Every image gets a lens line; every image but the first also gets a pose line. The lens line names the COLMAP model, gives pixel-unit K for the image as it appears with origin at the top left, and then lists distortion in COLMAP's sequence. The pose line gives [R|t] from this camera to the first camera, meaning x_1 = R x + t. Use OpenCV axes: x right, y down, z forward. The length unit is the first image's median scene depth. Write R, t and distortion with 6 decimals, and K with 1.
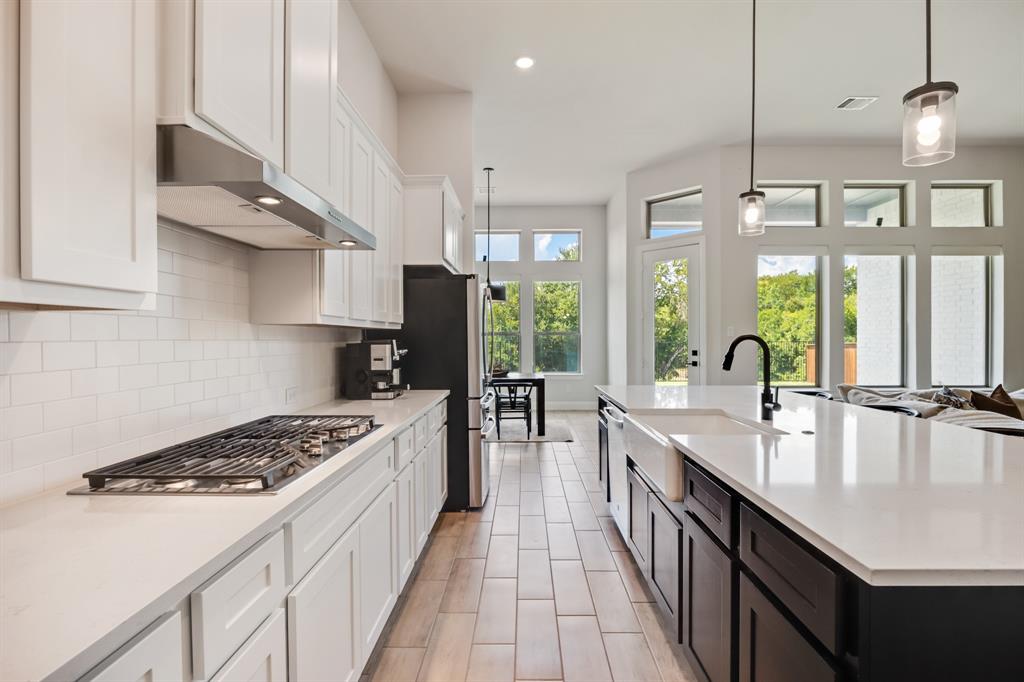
lens RADIAL K [[470.2, 0, 511.7], [0, 470.2, 340.3], [0, 0, 1]] dist [-0.018227, -0.000811]
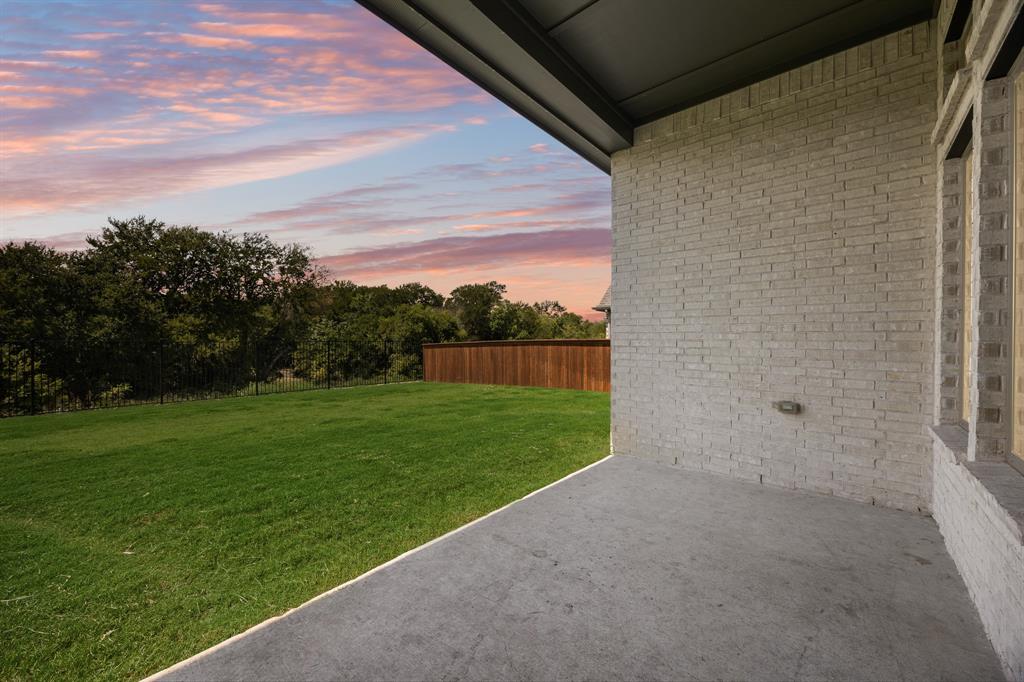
lens RADIAL K [[391.2, 0, 512.6], [0, 391.2, 341.4], [0, 0, 1]] dist [0.000220, 0.000025]
pose [[0.639886, 0.002040, 0.768467, 0.177795], [-0.002691, 0.999996, -0.000415, 0.005892], [-0.768465, -0.001802, 0.639889, 0.551909]]
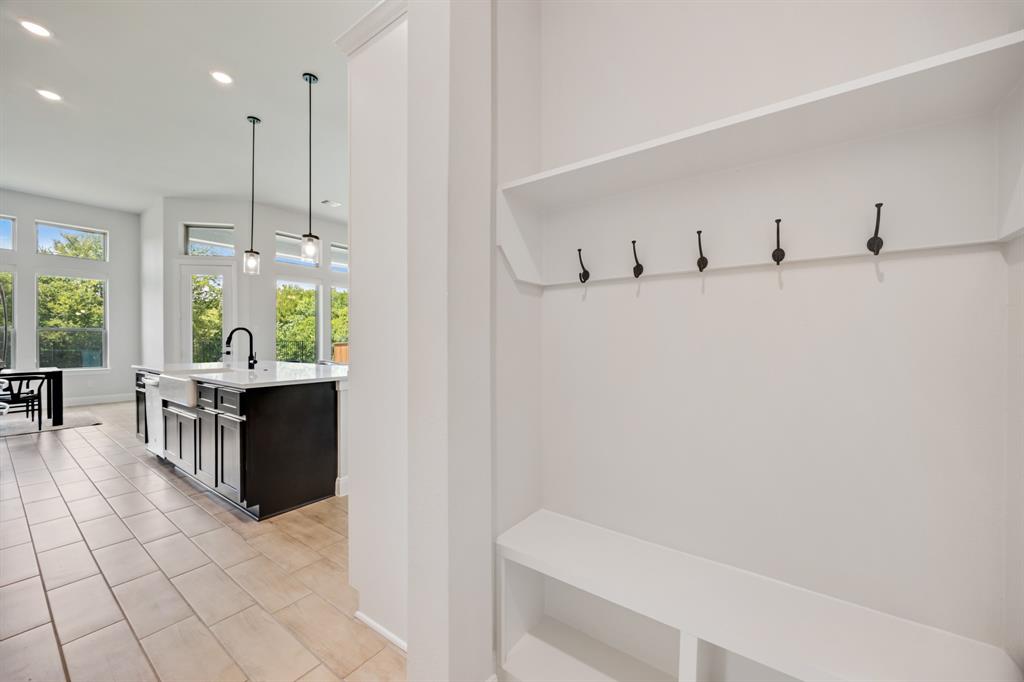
lens RADIAL K [[393.4, 0, 512.6], [0, 393.4, 341.6], [0, 0, 1]] dist [0.003222, -0.000241]
pose [[0.572780, -0.001781, 0.819707, -0.059504], [0.003173, 0.999995, -0.000045, 0.014758], [-0.819703, 0.002627, 0.572783, -0.258887]]
